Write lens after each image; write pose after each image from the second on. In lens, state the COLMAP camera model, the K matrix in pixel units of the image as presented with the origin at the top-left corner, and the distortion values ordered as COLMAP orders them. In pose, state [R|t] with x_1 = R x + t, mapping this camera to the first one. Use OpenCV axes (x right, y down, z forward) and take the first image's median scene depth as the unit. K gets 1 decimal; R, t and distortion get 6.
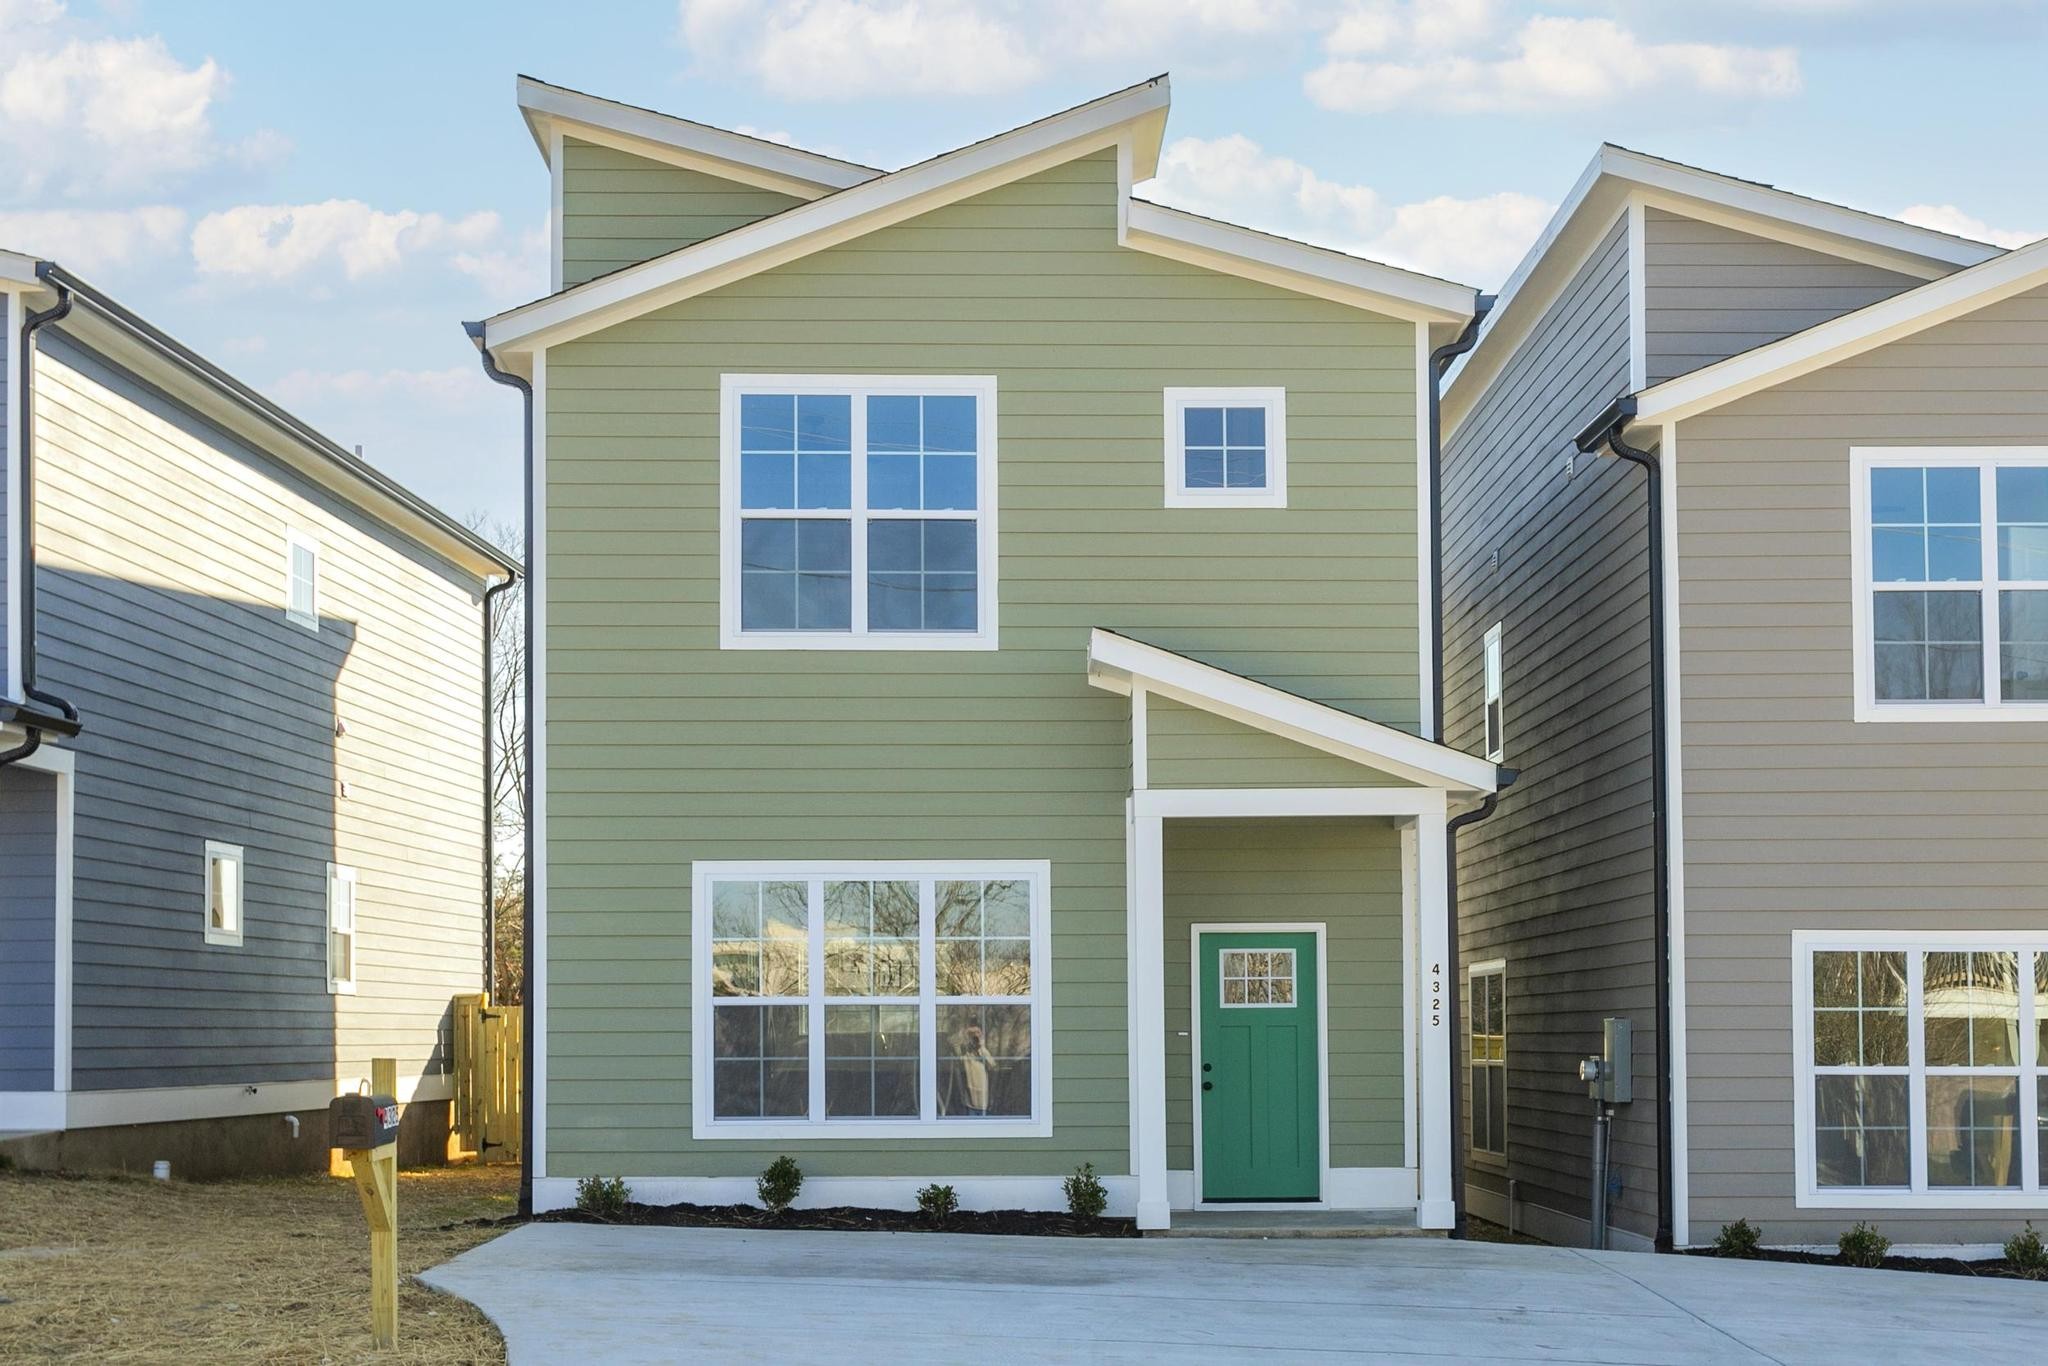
lens RADIAL K [[987.5, 0, 1014.5], [0, 987.5, 695.4], [0, 0, 1]] dist [-0.044300, 0.026465]
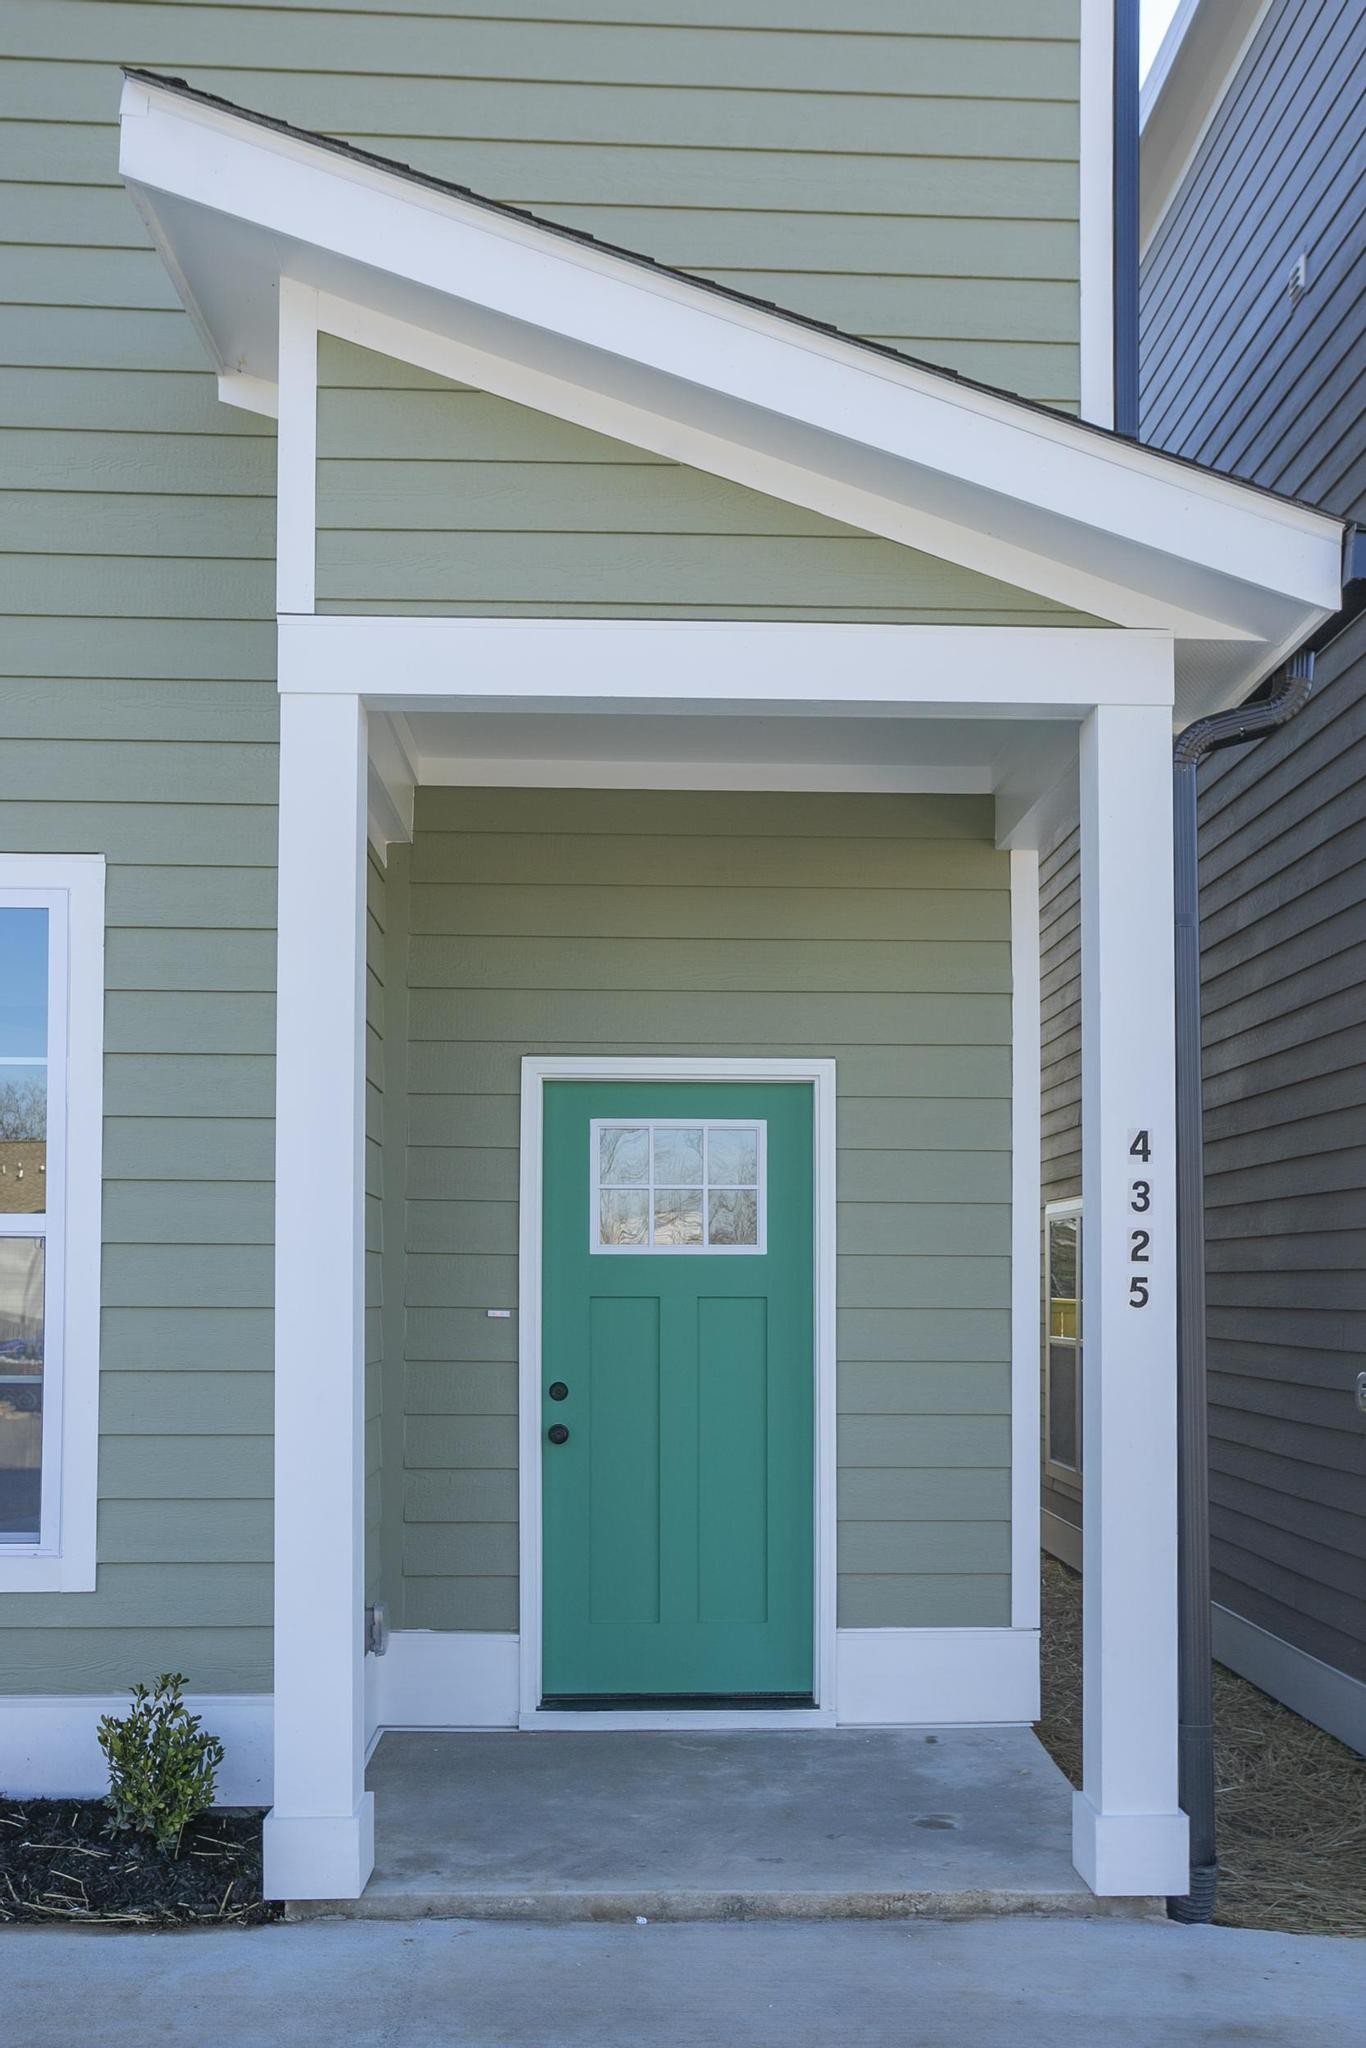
lens RADIAL K [[779.9, 0, 628.7], [0, 779.9, 1021.8], [0, 0, 1]] dist [-0.004571, -0.000050]
pose [[0.999711, 0.013533, 0.019863, 0.233634], [-0.013616, 0.999899, 0.004049, 0.228757], [-0.019806, -0.004318, 0.999795, 0.699859]]
